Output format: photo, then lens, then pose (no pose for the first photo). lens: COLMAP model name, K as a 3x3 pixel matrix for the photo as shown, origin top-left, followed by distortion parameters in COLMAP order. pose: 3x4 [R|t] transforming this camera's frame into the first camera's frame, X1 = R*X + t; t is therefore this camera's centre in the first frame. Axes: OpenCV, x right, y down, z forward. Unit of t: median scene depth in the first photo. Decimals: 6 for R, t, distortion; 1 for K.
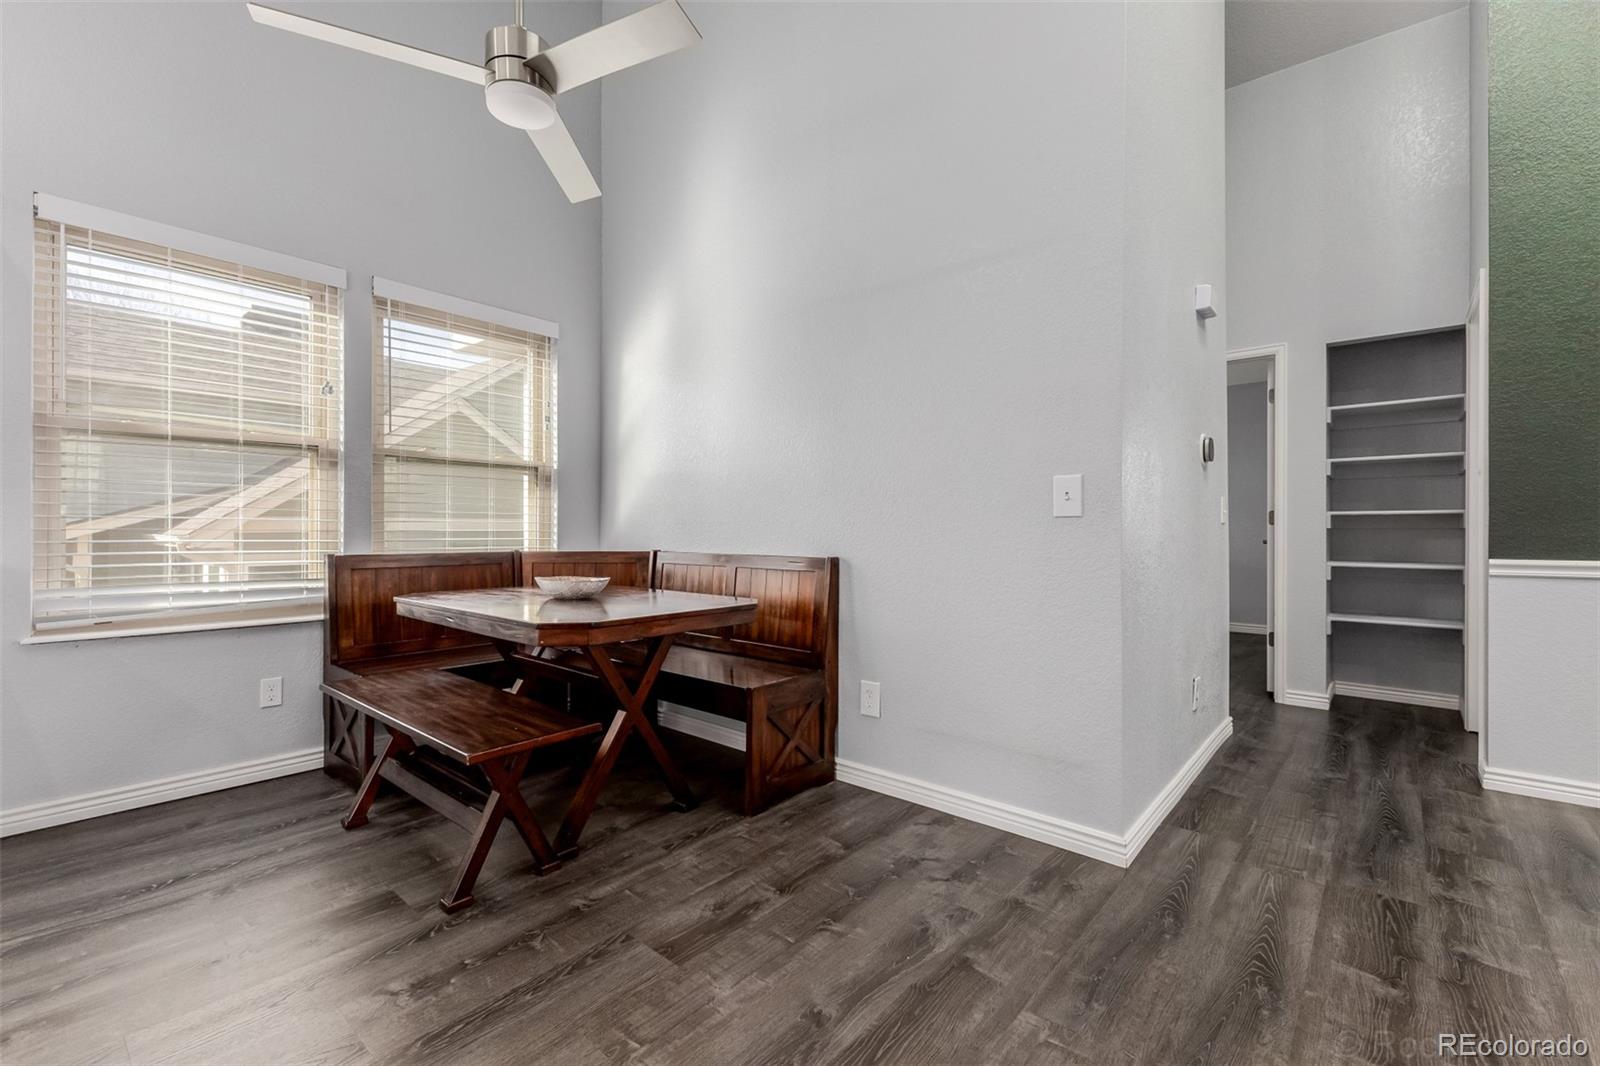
lens RADIAL K [[690.5, 0, 810.5], [0, 690.5, 532.4], [0, 0, 1]] dist [0.010695, -0.003968]
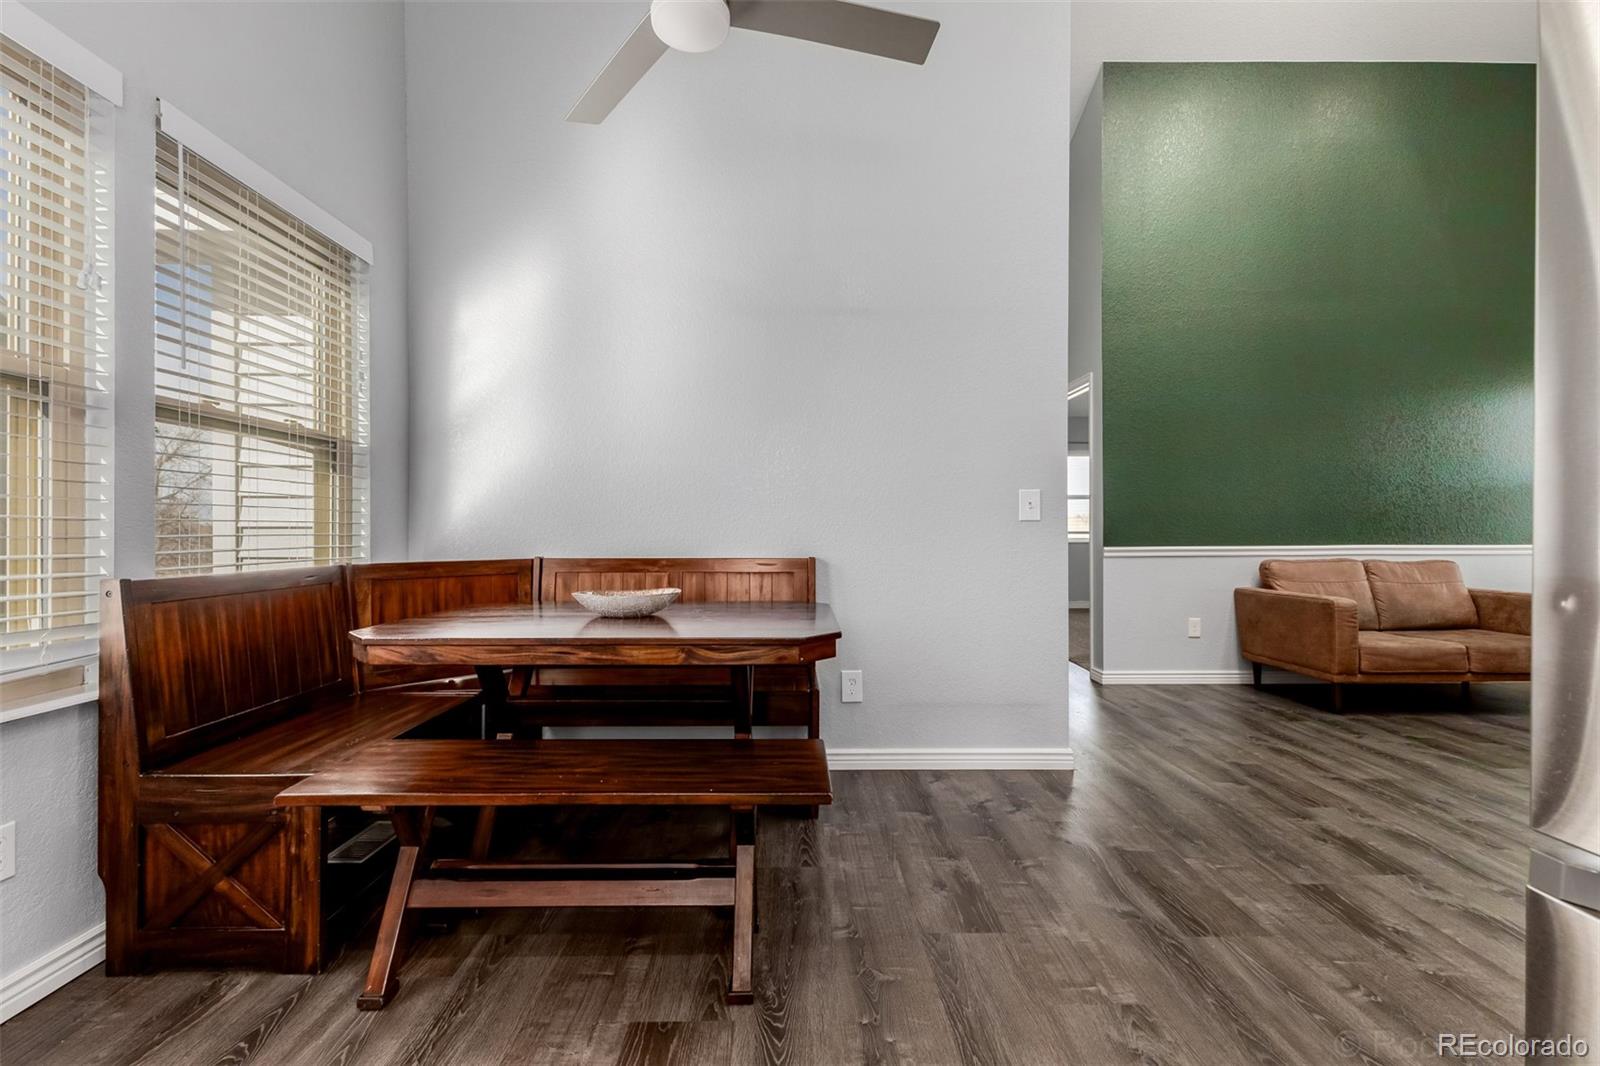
lens RADIAL K [[690.5, 0, 800.8], [0, 690.5, 530.6], [0, 0, 1]] dist [0.010695, -0.003968]
pose [[0.751353, -0.004171, 0.659887, -0.696992], [0.005089, 0.999987, 0.000527, -0.005603], [-0.659881, 0.002962, 0.751364, 0.237171]]
